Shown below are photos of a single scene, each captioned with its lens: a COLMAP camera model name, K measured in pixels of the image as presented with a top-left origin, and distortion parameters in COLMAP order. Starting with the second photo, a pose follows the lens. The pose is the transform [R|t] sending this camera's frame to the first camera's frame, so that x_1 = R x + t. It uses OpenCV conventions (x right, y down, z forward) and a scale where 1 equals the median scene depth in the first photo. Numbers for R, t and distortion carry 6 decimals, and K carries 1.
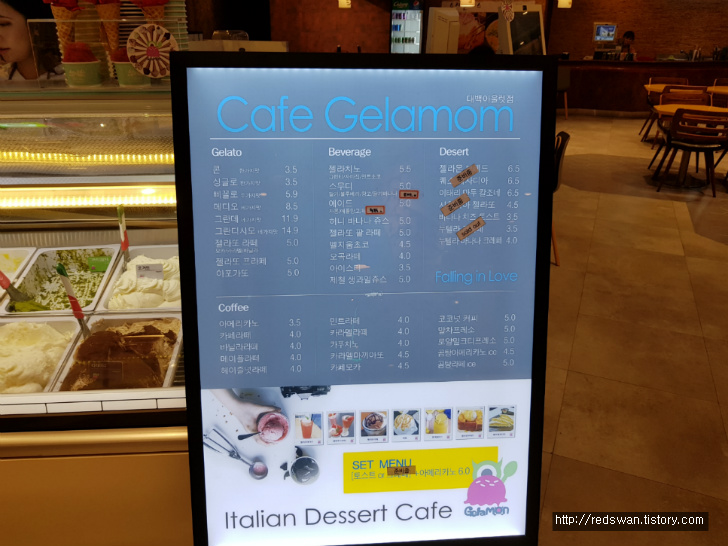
lens RADIAL K [[554.8, 0, 364.0], [0, 554.8, 273.0], [0, 0, 1]] dist [-0.004581, -0.002599]
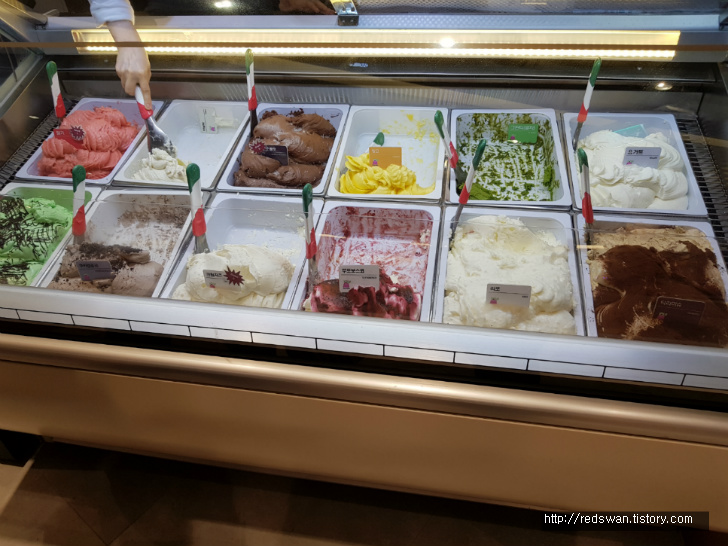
lens RADIAL K [[554.8, 0, 364.0], [0, 554.8, 273.0], [0, 0, 1]] dist [-0.004581, -0.002599]
pose [[0.967097, 0.119731, -0.224471, -0.561993], [-0.049582, 0.954117, 0.295300, -0.055313], [0.249528, -0.274454, 0.928661, 0.175440]]
